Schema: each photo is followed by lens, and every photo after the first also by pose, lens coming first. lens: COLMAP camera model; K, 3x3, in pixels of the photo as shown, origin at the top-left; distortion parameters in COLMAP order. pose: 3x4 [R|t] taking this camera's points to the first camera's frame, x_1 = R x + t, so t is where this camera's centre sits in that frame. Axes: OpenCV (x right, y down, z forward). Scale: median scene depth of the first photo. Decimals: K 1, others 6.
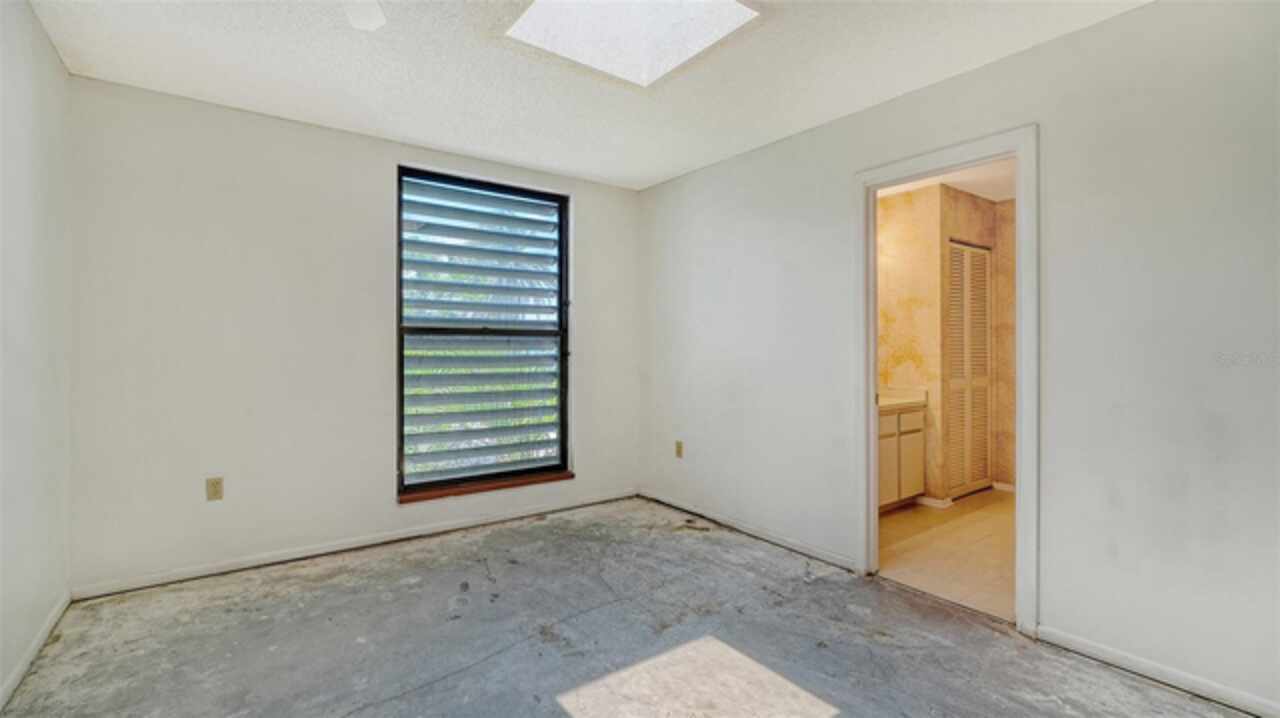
lens RADIAL K [[556.1, 0, 632.3], [0, 556.1, 356.0], [0, 0, 1]] dist [-0.015463, -0.000451]
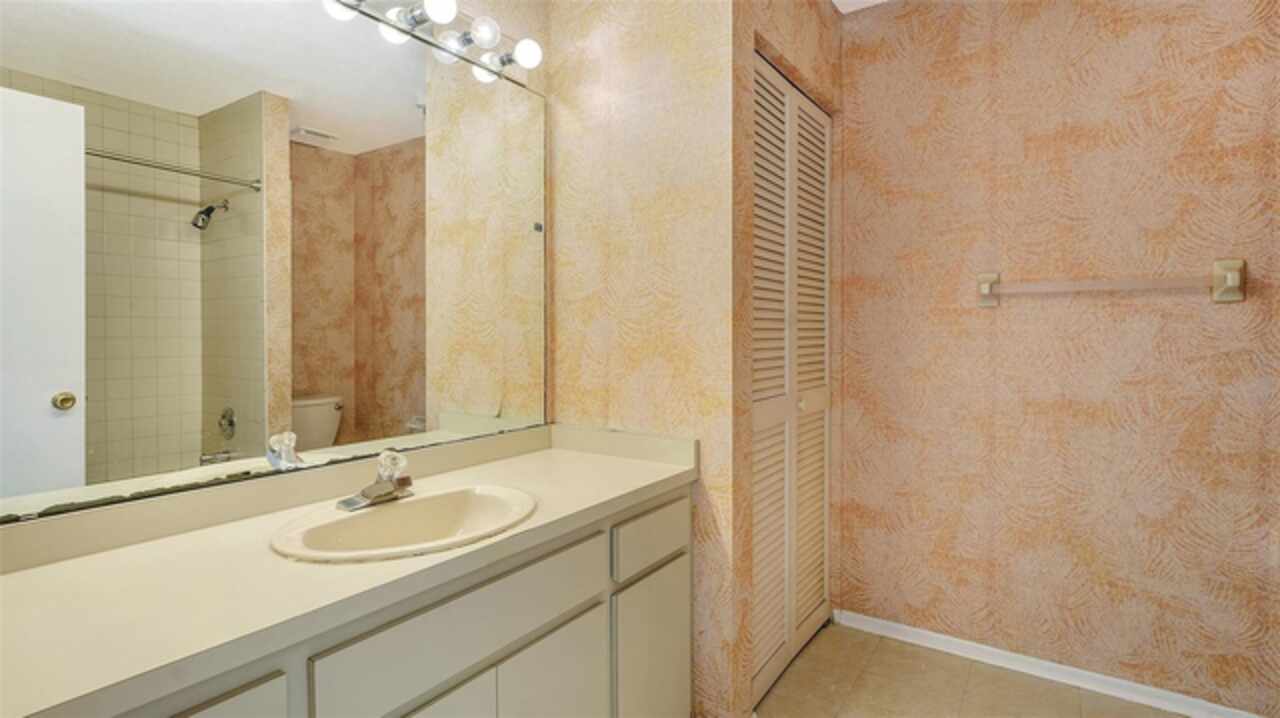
lens RADIAL K [[624.0, 0, 647.3], [0, 624.0, 351.3], [0, 0, 1]] dist [0.000122, -0.000023]
pose [[0.938042, -0.007948, 0.346429, 0.356459], [0.000146, 0.999746, 0.022541, -0.006420], [-0.346520, -0.021094, 0.937805, 0.622828]]
